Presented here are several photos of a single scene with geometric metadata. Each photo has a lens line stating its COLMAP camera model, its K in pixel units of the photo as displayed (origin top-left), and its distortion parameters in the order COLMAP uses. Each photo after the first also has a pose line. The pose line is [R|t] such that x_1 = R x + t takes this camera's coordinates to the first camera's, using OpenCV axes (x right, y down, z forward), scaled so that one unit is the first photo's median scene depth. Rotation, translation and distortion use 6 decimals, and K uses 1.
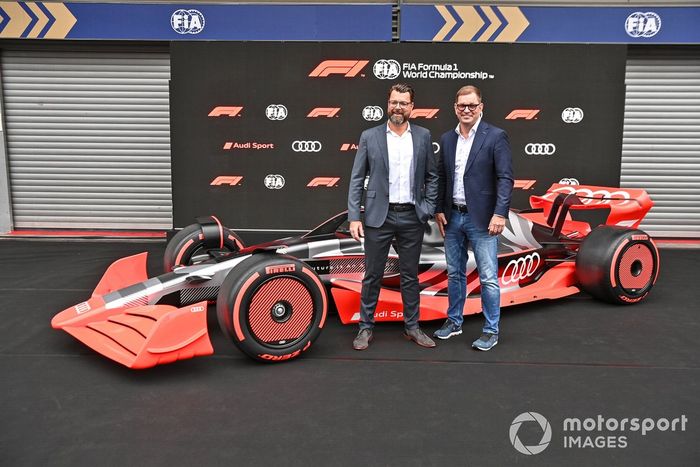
lens RADIAL K [[633.6, 0, 352.1], [0, 633.6, 211.8], [0, 0, 1]] dist [0.004064, 0.019943]
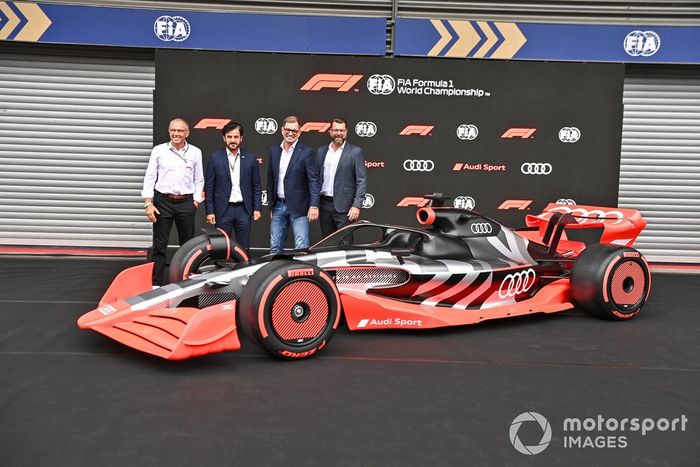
lens RADIAL K [[742.1, 0, 347.1], [0, 742.1, 220.5], [0, 0, 1]] dist [0.068830, 0.000000]
pose [[0.999046, 0.015248, 0.040921, -0.052398], [-0.014177, 0.999552, -0.026349, 0.019460], [-0.041305, 0.025743, 0.998815, -0.173435]]
